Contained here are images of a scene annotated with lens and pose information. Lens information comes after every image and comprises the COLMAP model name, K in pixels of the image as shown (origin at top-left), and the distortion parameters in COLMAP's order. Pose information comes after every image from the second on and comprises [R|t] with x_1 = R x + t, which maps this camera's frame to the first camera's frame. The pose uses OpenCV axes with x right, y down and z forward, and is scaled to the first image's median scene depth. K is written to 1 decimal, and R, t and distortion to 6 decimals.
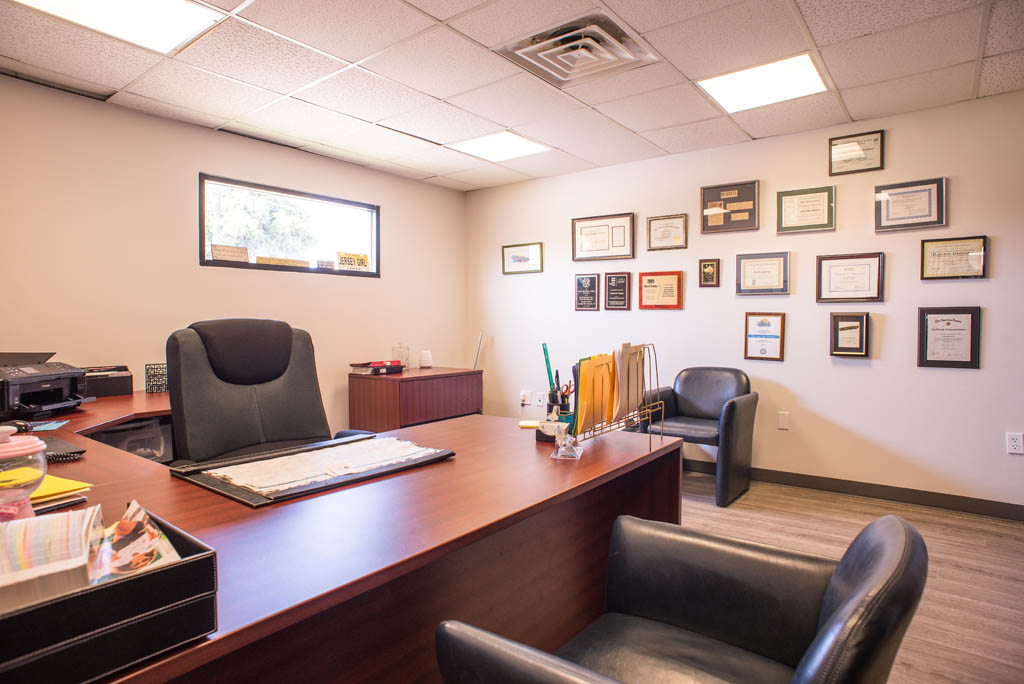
lens RADIAL K [[583.9, 0, 512.5], [0, 583.9, 342.6], [0, 0, 1]] dist [-0.046108, 0.001571]
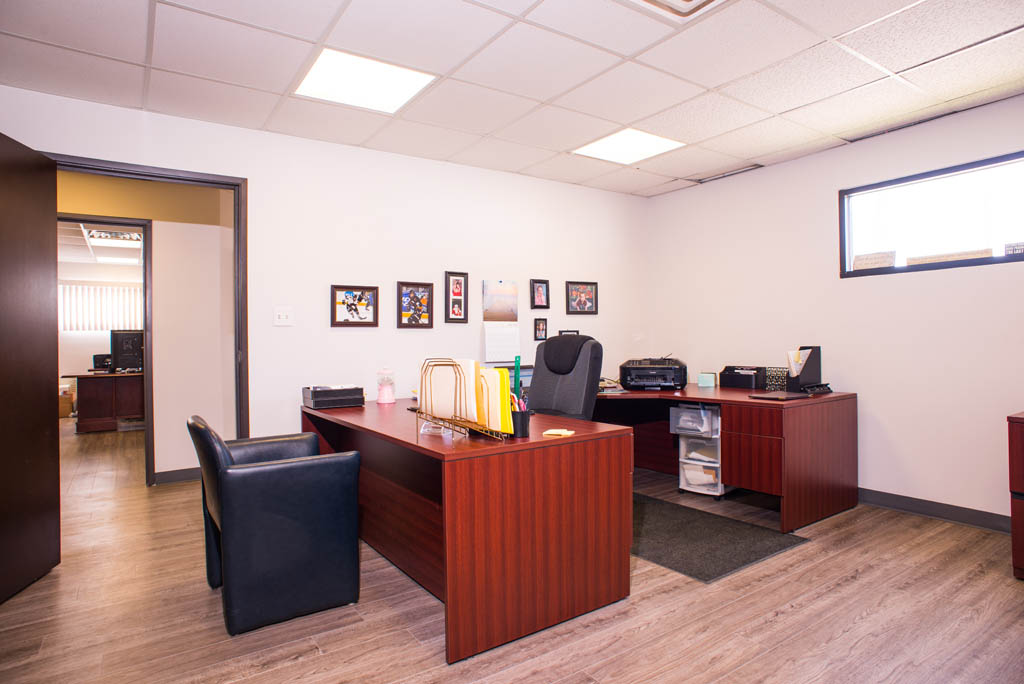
lens RADIAL K [[583.9, 0, 514.7], [0, 583.9, 342.6], [0, 0, 1]] dist [-0.046108, 0.001571]
pose [[-0.314140, 0.002293, -0.949374, 0.634691], [-0.015664, 0.999848, 0.007598, -0.015968], [0.949248, 0.017258, -0.314056, 0.761310]]
